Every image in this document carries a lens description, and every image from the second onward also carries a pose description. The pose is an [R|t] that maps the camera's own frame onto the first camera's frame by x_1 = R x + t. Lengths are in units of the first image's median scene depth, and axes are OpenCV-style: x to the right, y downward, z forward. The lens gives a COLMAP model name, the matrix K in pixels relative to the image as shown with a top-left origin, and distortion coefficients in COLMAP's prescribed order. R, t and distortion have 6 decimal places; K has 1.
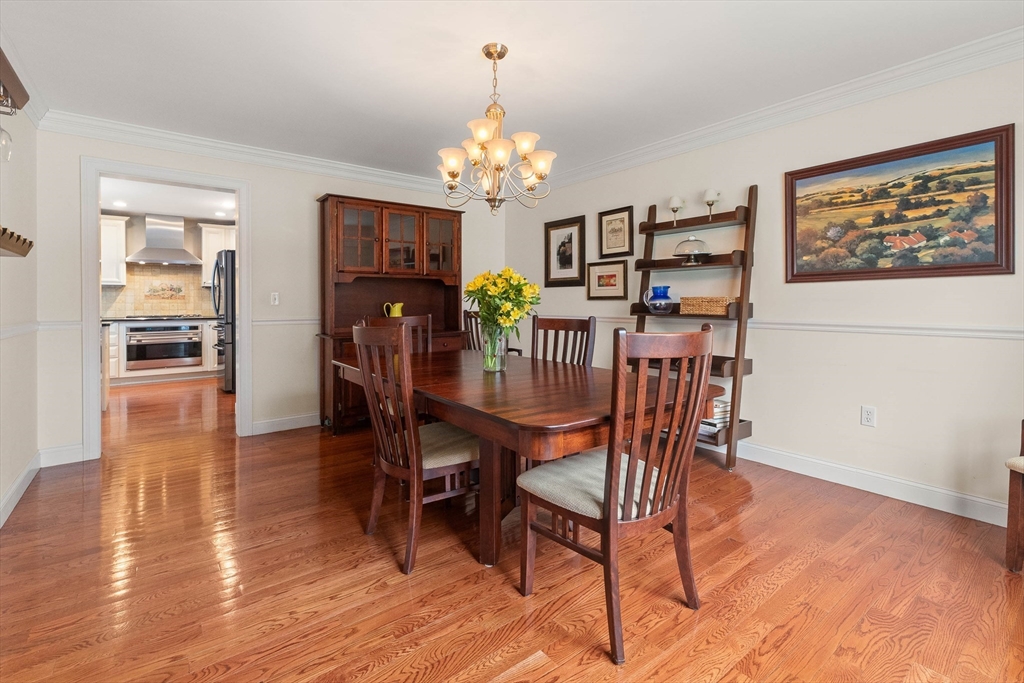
lens RADIAL K [[468.1, 0, 515.1], [0, 468.1, 309.8], [0, 0, 1]] dist [0.003171, 0.000460]
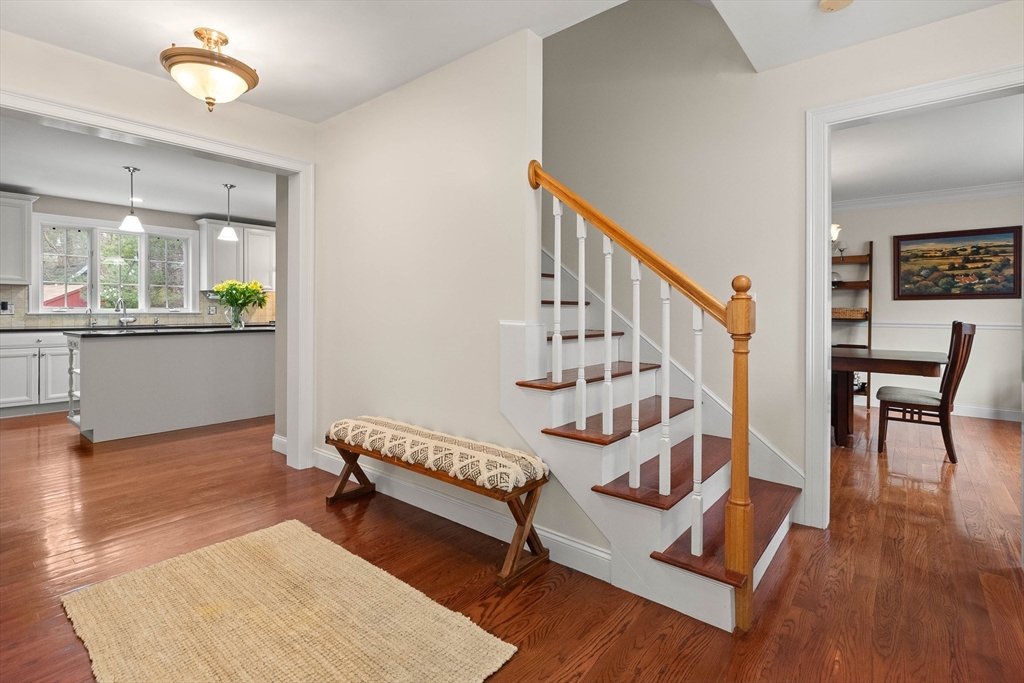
lens RADIAL K [[491.3, 0, 502.7], [0, 491.3, 310.8], [0, 0, 1]] dist [-0.001612, -0.000463]
pose [[0.978261, 0.003511, 0.207350, -1.416961], [-0.001899, 0.999966, -0.007972, 0.000145], [-0.207371, 0.007405, 0.978234, -0.550869]]
